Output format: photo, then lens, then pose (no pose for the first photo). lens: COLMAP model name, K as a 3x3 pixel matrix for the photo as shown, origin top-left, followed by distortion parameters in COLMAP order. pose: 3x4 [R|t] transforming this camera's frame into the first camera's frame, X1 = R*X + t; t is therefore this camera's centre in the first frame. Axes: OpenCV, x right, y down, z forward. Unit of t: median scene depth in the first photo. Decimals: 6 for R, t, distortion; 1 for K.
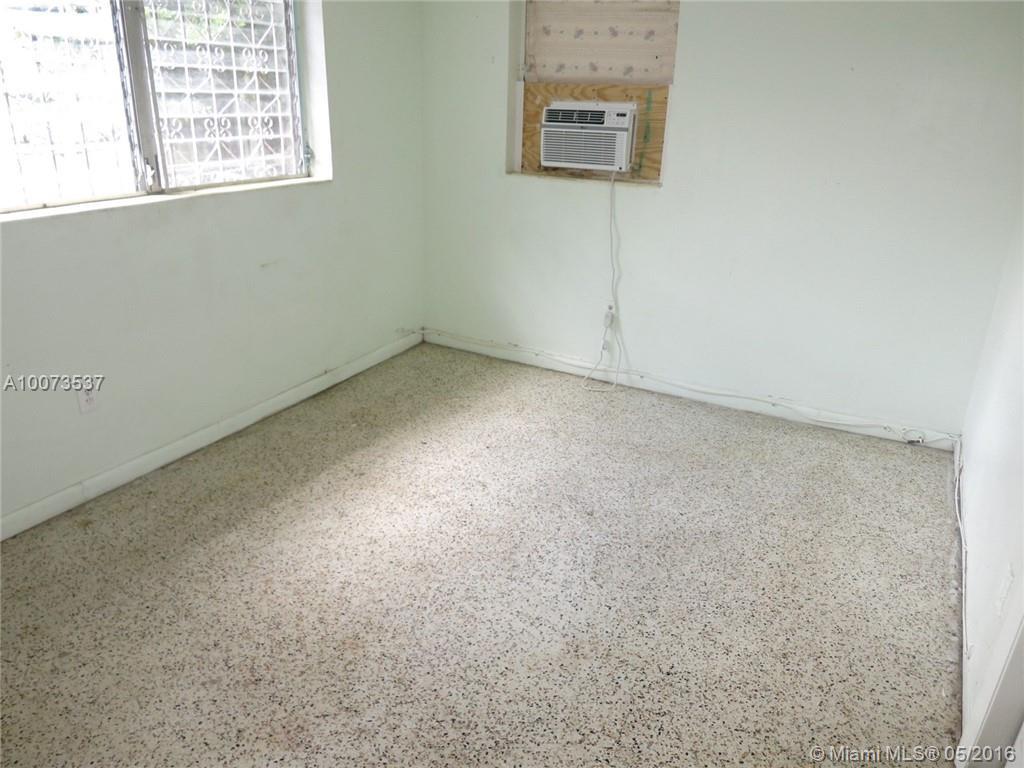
lens RADIAL K [[724.0, 0, 512.0], [0, 724.0, 384.0], [0, 0, 1]] dist [-0.048827, -0.000885]
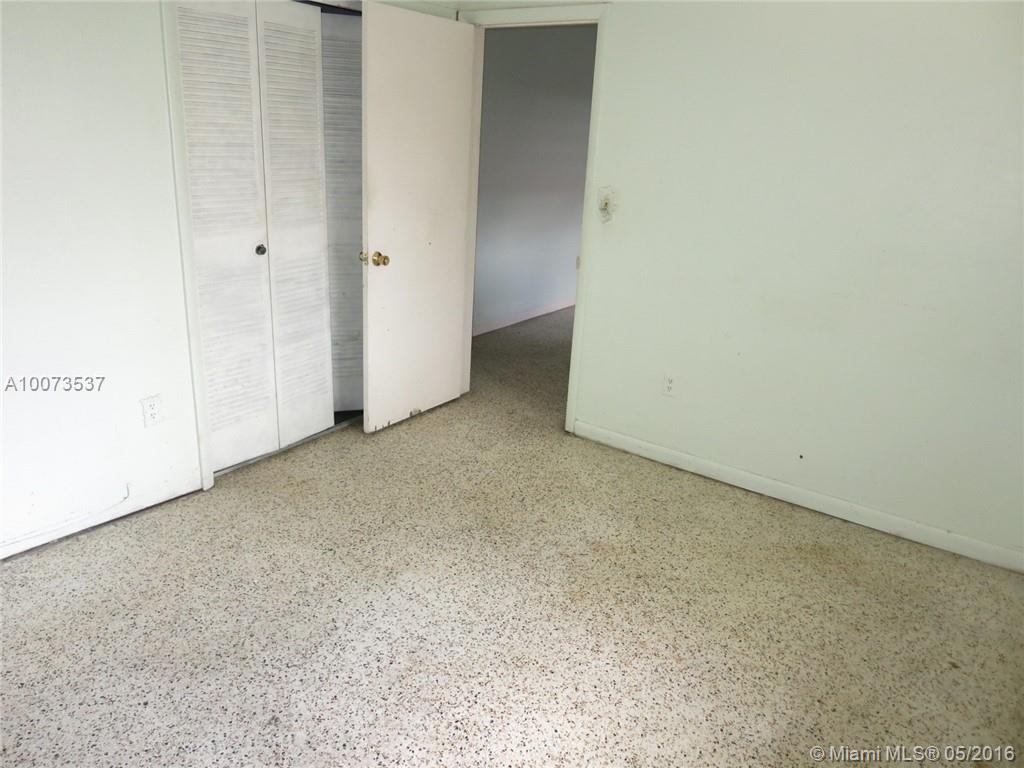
lens RADIAL K [[724.0, 0, 512.0], [0, 724.0, 384.0], [0, 0, 1]] dist [-0.048827, -0.000885]
pose [[-0.989698, -0.117692, 0.081532, -0.167418], [-0.035504, 0.753416, 0.656585, -0.645166], [-0.138702, 0.646926, -0.749832, 1.599026]]
